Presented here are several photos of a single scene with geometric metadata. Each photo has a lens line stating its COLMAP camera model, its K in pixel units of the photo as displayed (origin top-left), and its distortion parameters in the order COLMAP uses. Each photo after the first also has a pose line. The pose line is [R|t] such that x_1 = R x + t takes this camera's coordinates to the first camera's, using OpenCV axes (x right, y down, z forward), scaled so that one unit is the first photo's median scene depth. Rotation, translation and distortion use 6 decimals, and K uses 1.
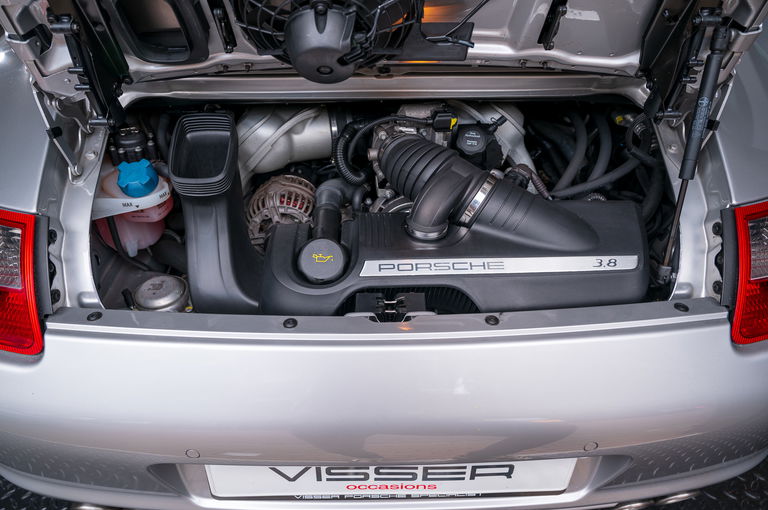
lens RADIAL K [[507.0, 0, 384.0], [0, 507.0, 255.0], [0, 0, 1]] dist [0.002049, 0.000488]
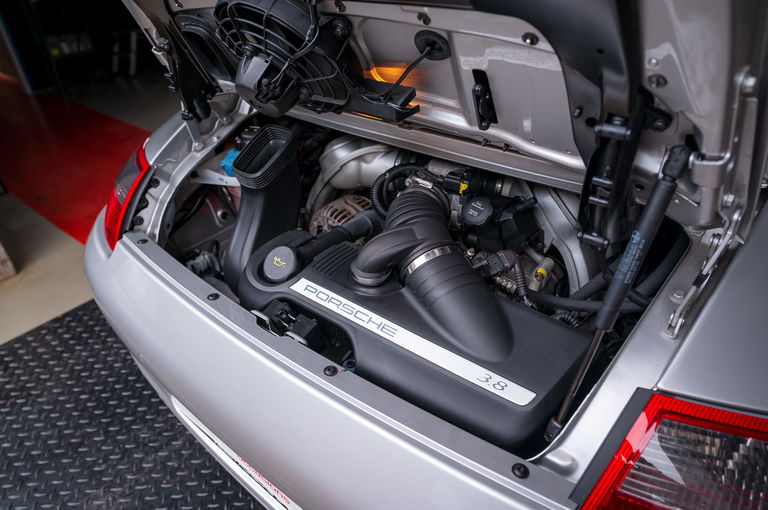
lens RADIAL K [[507.0, 0, 384.0], [0, 507.0, 255.0], [0, 0, 1]] dist [0.002049, 0.000488]
pose [[0.762597, 0.337584, -0.551800, 0.665457], [-0.372282, 0.926639, 0.052407, -0.152295], [0.529011, 0.165460, 0.832328, 0.154817]]
